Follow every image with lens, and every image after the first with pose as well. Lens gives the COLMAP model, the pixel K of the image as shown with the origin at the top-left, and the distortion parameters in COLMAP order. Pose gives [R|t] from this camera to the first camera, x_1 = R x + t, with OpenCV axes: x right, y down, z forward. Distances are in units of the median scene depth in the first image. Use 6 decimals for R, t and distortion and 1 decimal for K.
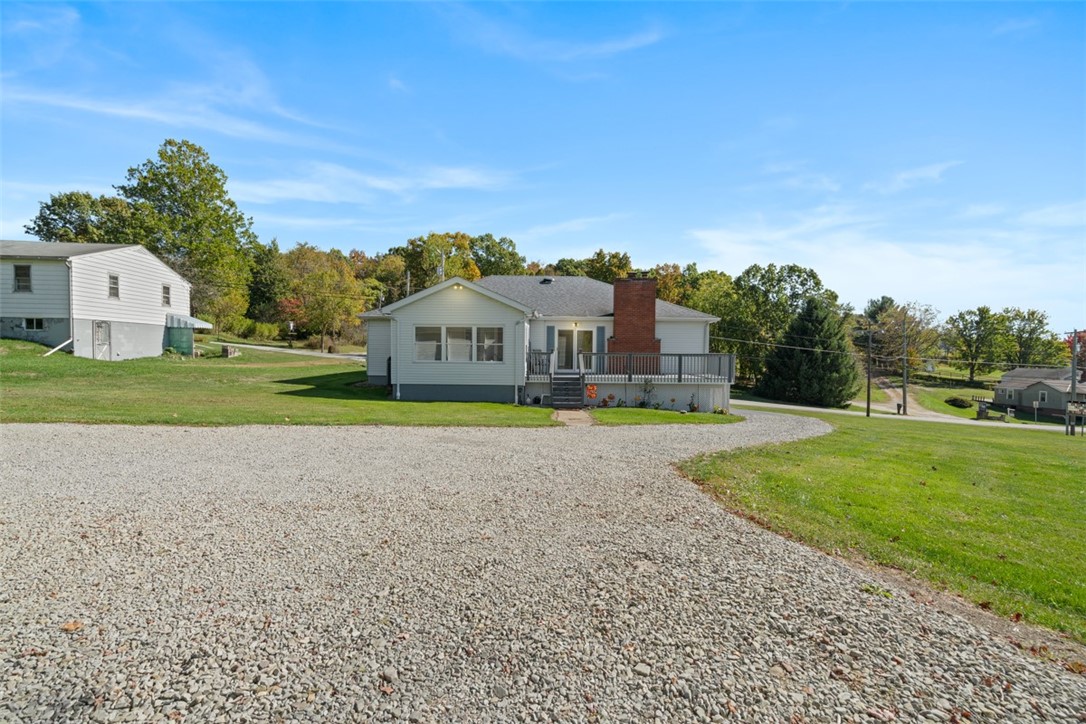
lens RADIAL K [[493.2, 0, 543.5], [0, 493.2, 360.2], [0, 0, 1]] dist [-0.005382, 0.000123]
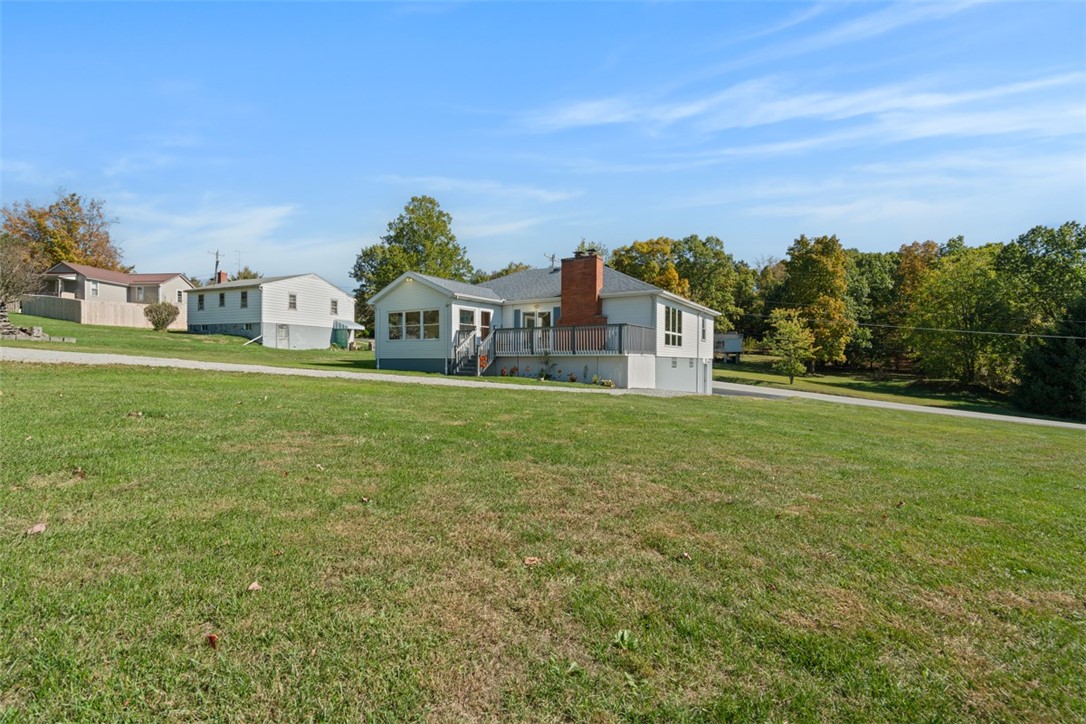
lens RADIAL K [[493.2, 0, 543.3], [0, 493.2, 363.7], [0, 0, 1]] dist [-0.005382, 0.000123]
pose [[0.859050, -0.003649, -0.511879, 0.500847], [-0.005495, 0.999851, -0.016349, 0.054782], [0.511863, 0.016858, 0.858902, 0.073787]]
